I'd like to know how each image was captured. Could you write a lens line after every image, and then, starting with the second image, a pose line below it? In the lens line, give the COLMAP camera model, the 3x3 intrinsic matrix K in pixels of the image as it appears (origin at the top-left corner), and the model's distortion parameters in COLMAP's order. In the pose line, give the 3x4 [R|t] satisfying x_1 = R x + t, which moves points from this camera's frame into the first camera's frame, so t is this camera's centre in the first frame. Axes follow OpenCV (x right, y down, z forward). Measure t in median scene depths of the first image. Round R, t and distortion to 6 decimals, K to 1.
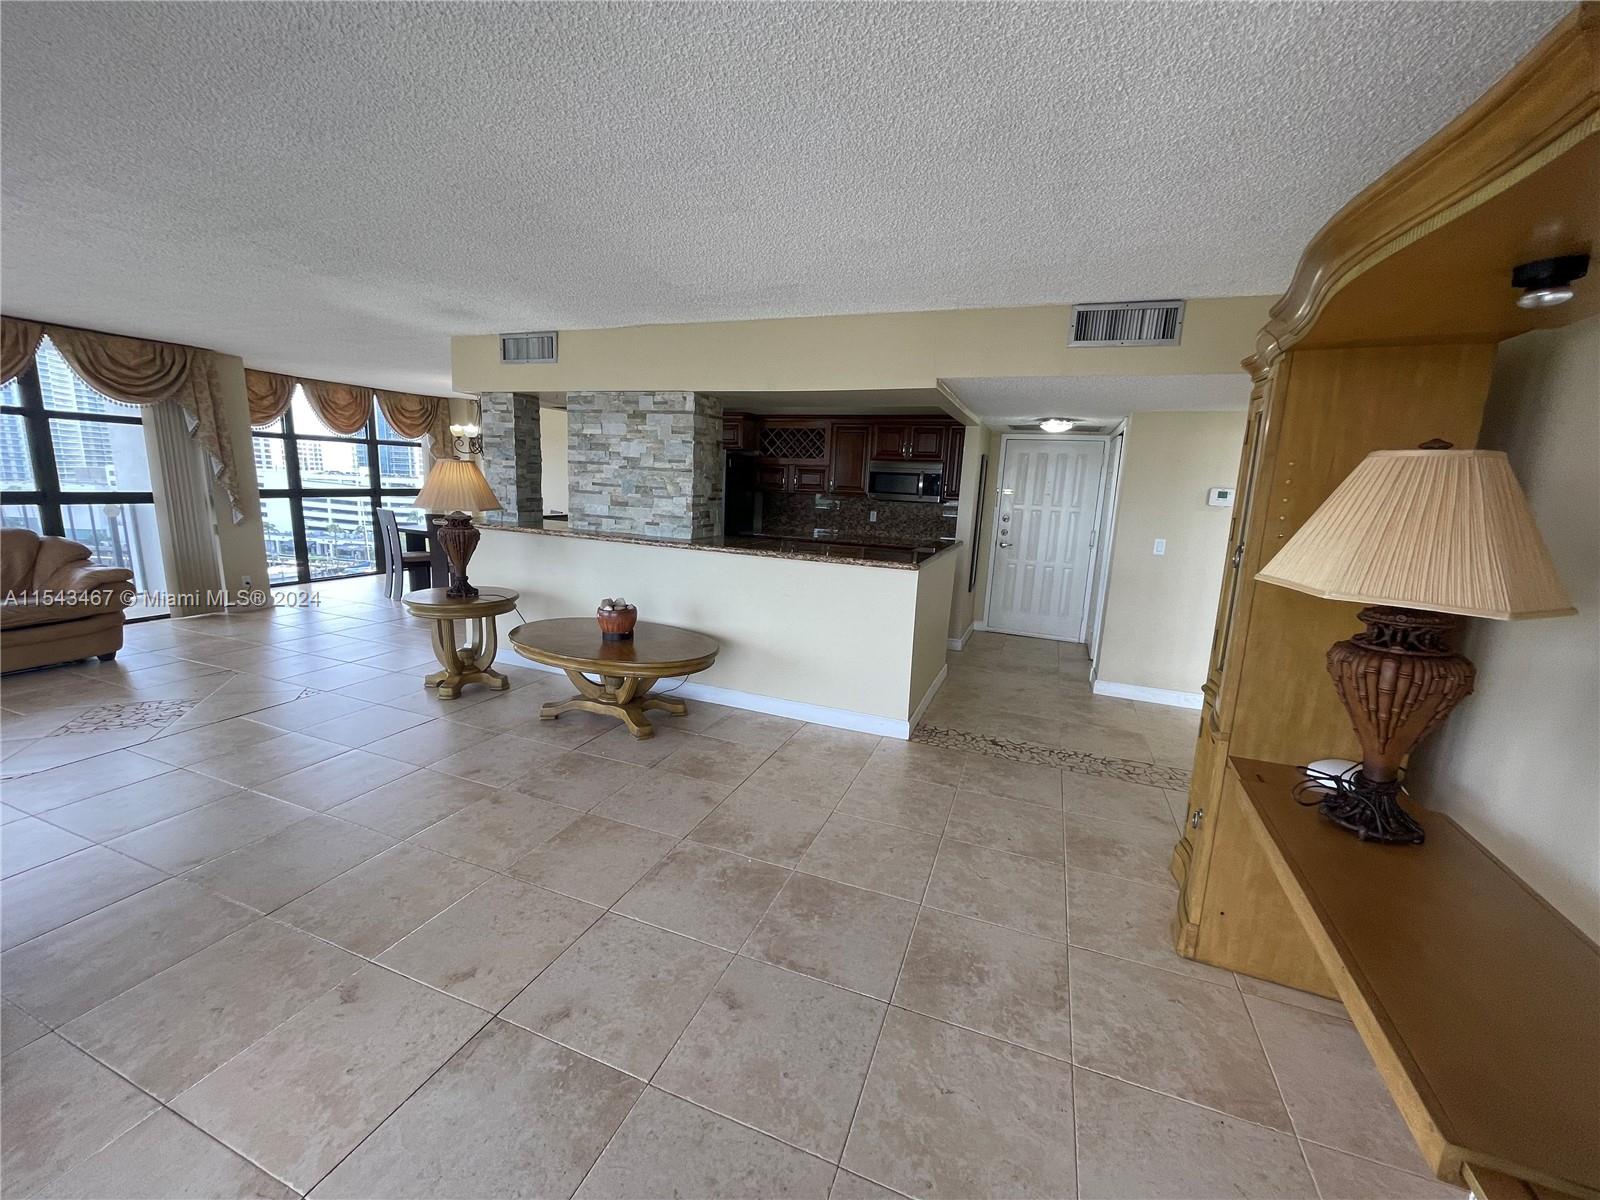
lens RADIAL K [[645.6, 0, 793.8], [0, 645.6, 604.0], [0, 0, 1]] dist [0.001923, -0.000879]
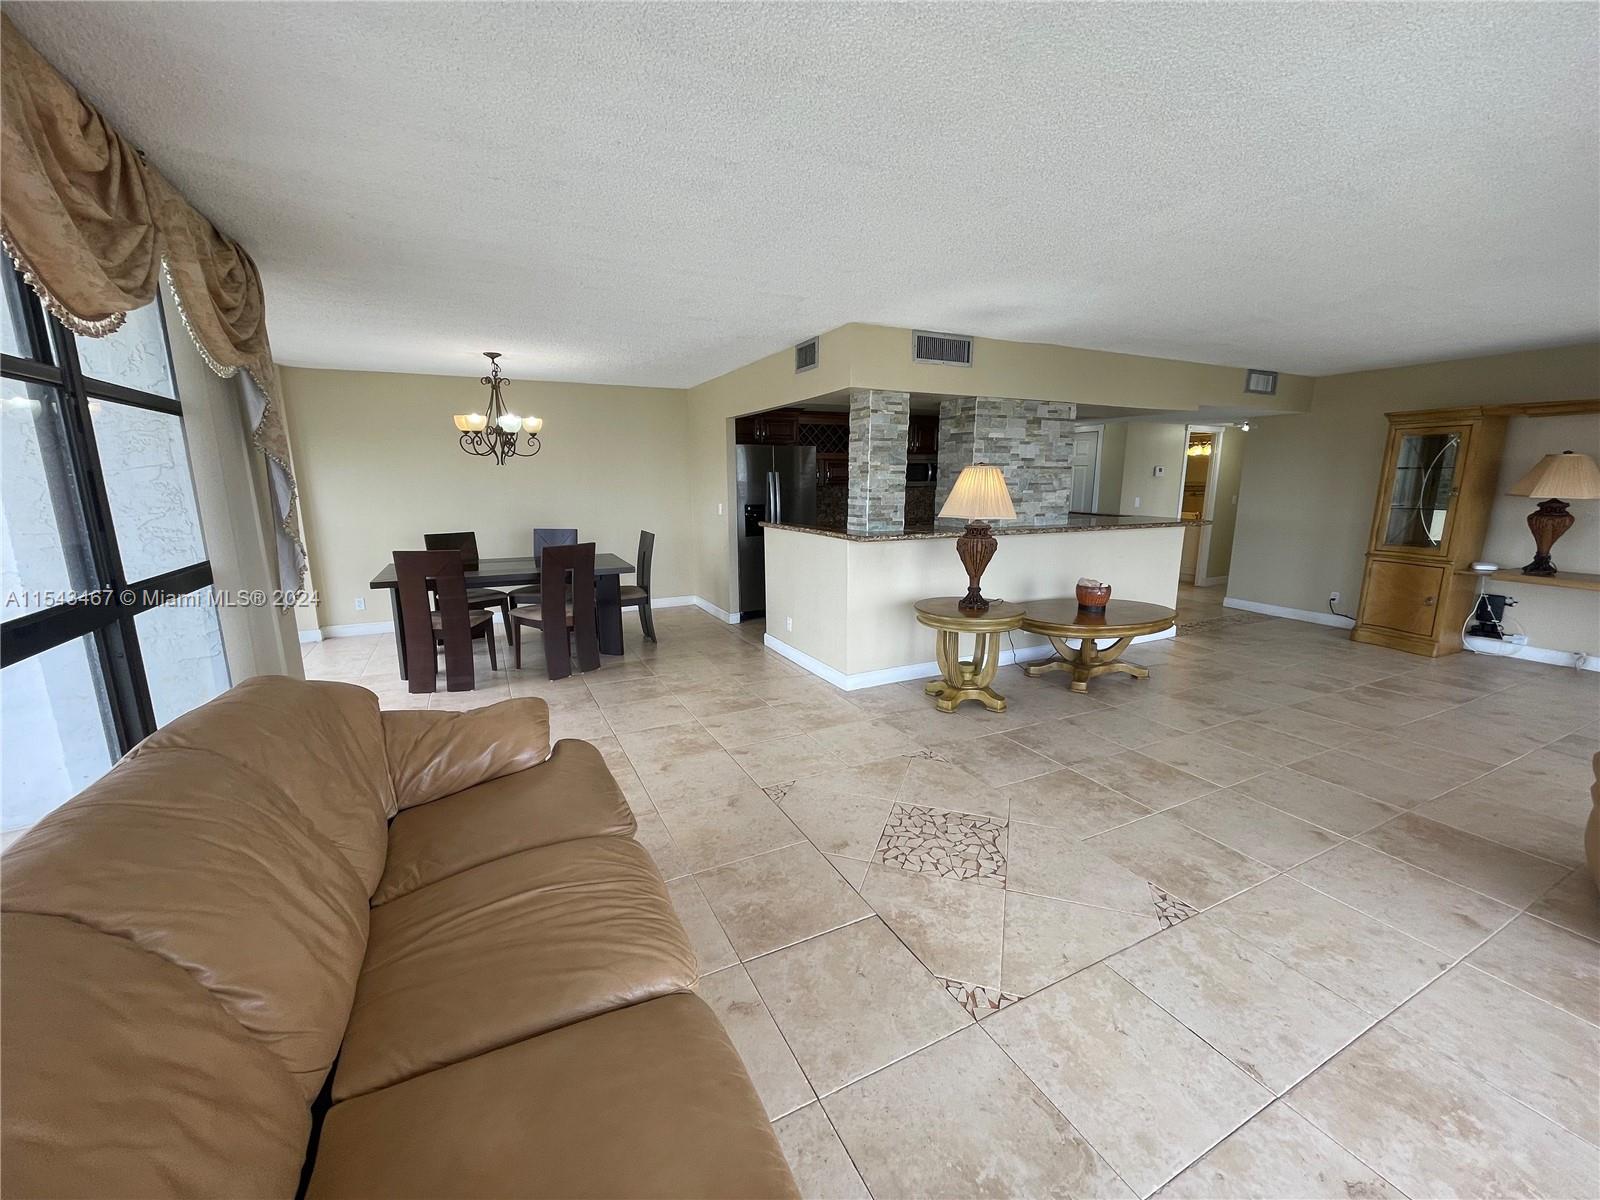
lens RADIAL K [[645.6, 0, 794.7], [0, 645.6, 605.7], [0, 0, 1]] dist [0.001923, -0.000879]
pose [[0.668159, -0.192015, 0.718814, -1.088432], [0.172713, 0.979762, 0.101180, -0.124626], [-0.723695, 0.056545, 0.687800, 0.416776]]
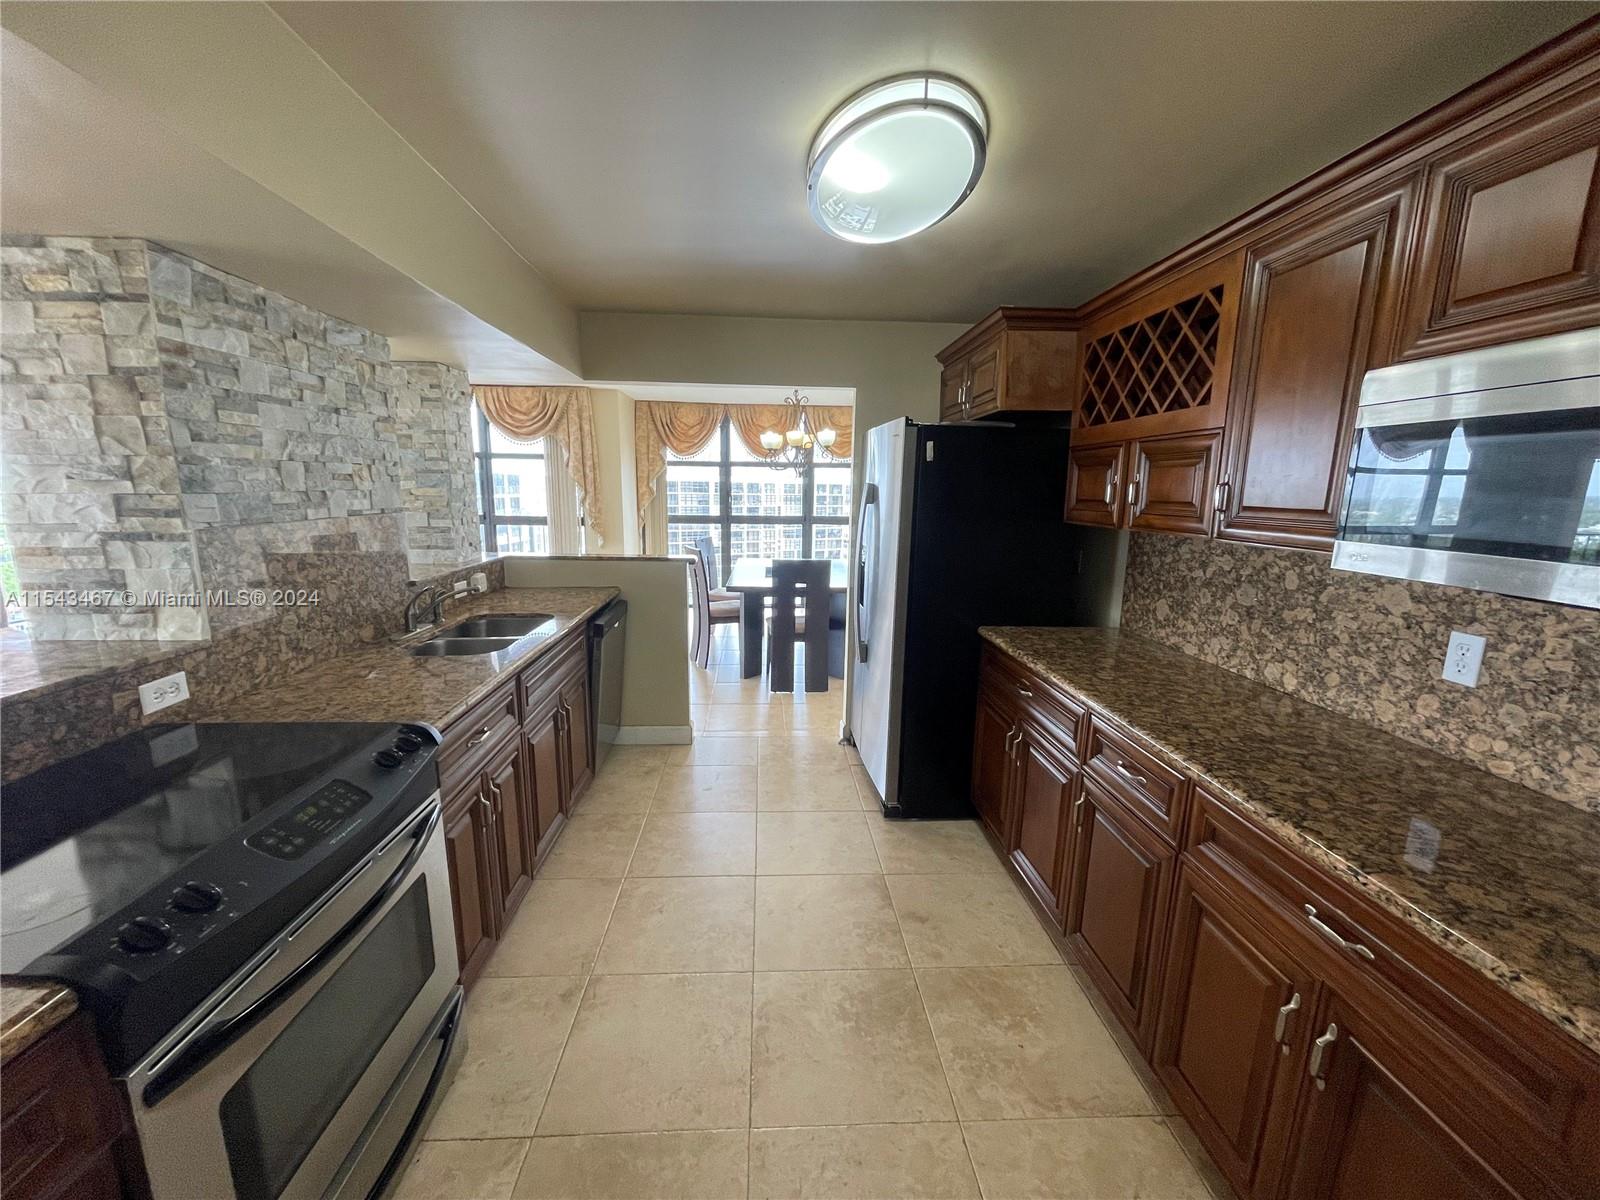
lens RADIAL K [[645.6, 0, 784.7], [0, 645.6, 600.7], [0, 0, 1]] dist [0.001923, -0.000879]
pose [[0.417212, 0.122495, -0.900516, 0.276832], [-0.168863, 0.984069, 0.055626, -0.167385], [0.892984, 0.128856, 0.431250, 0.939739]]
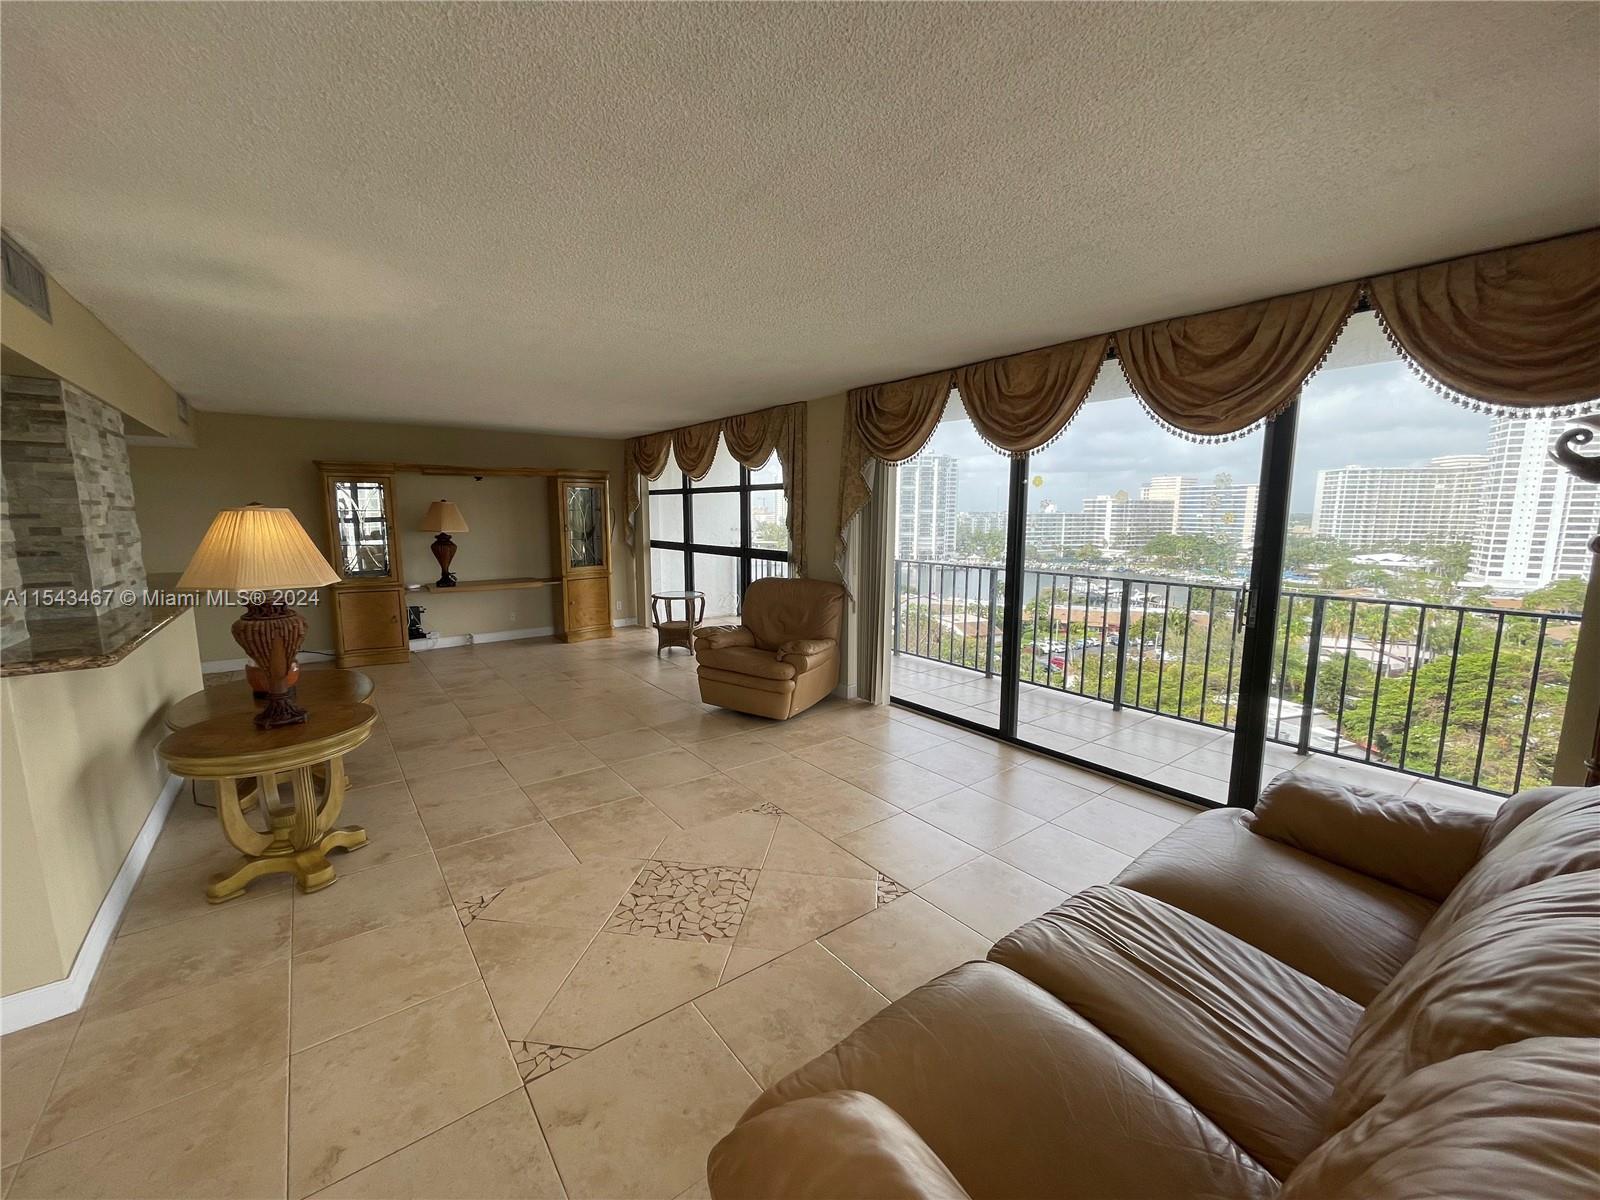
lens RADIAL K [[645.6, 0, 795.9], [0, 645.6, 607.8], [0, 0, 1]] dist [0.001923, -0.000879]
pose [[-0.857197, -0.120677, 0.500649, -0.973224], [0.058699, 0.942926, 0.327787, -0.231044], [-0.511632, 0.310366, -0.801190, 0.954609]]
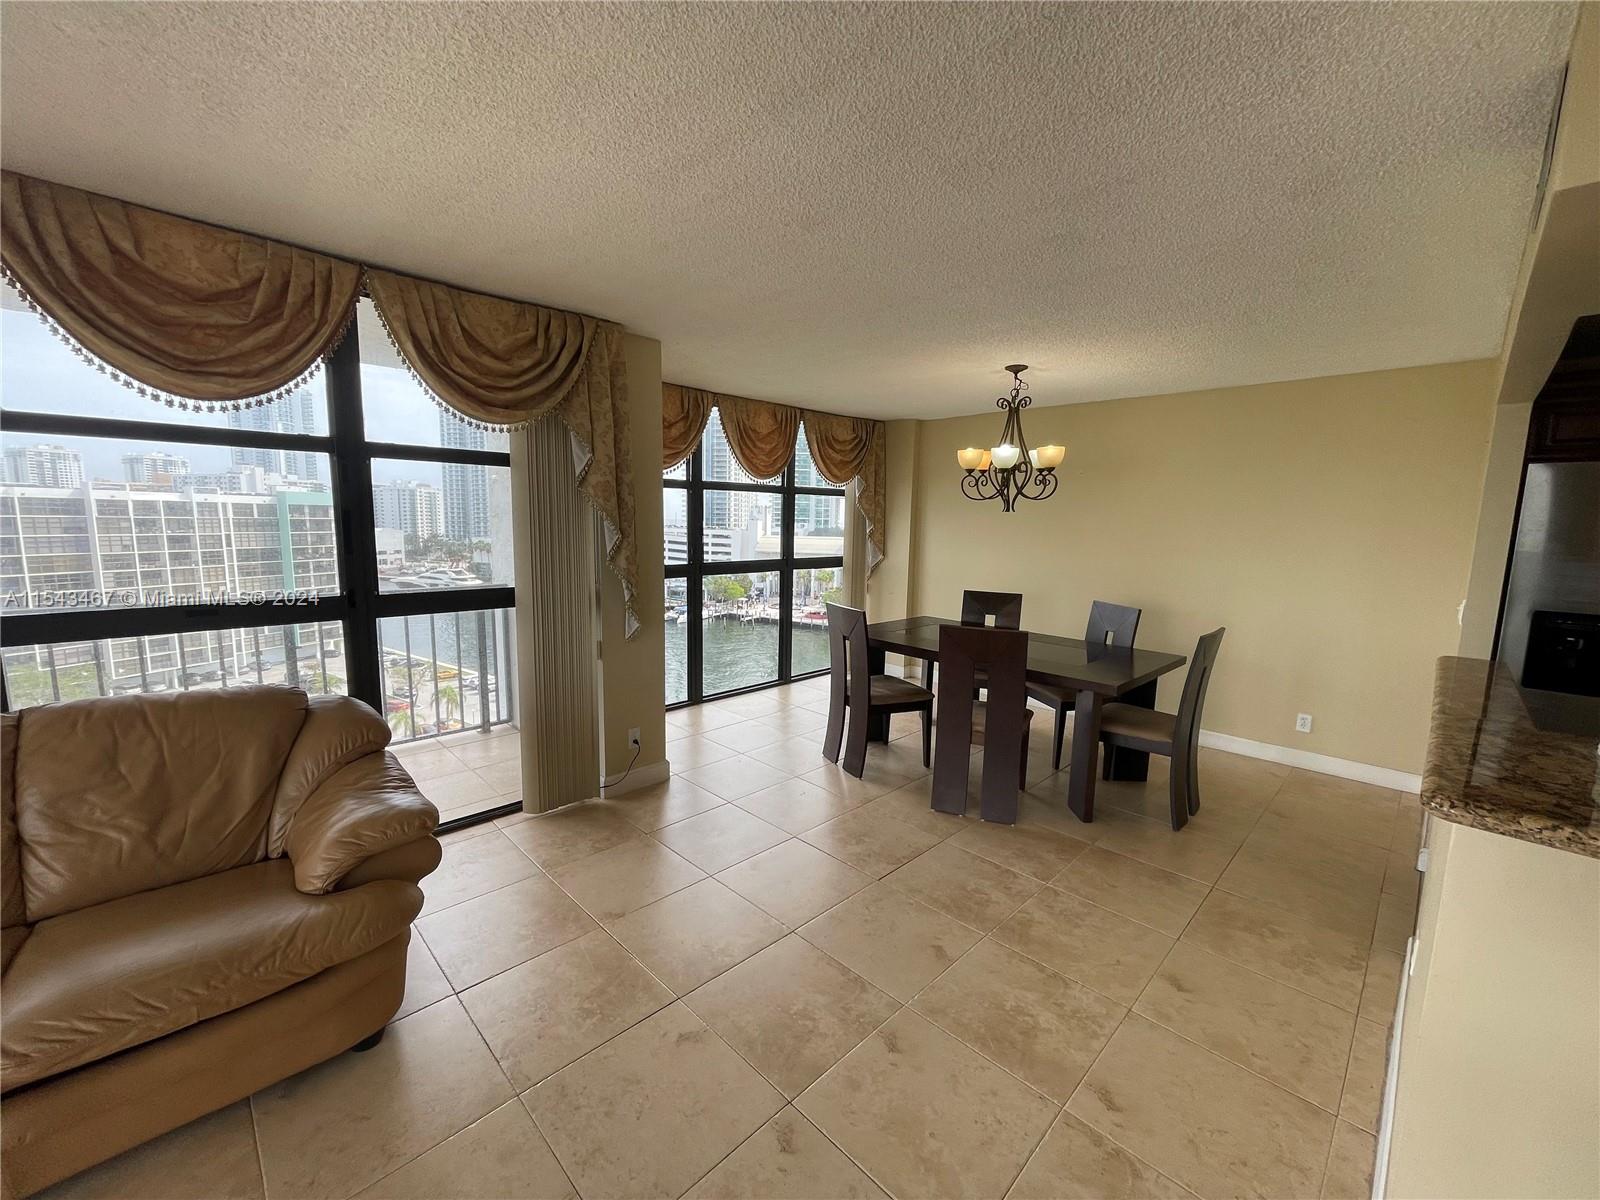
lens RADIAL K [[645.6, 0, 794.5], [0, 645.6, 601.6], [0, 0, 1]] dist [0.001923, -0.000879]
pose [[0.912844, 0.027990, -0.407347, -0.577734], [-0.058422, 0.996336, -0.062461, -0.146462], [0.404107, 0.080815, 0.911135, 0.624706]]
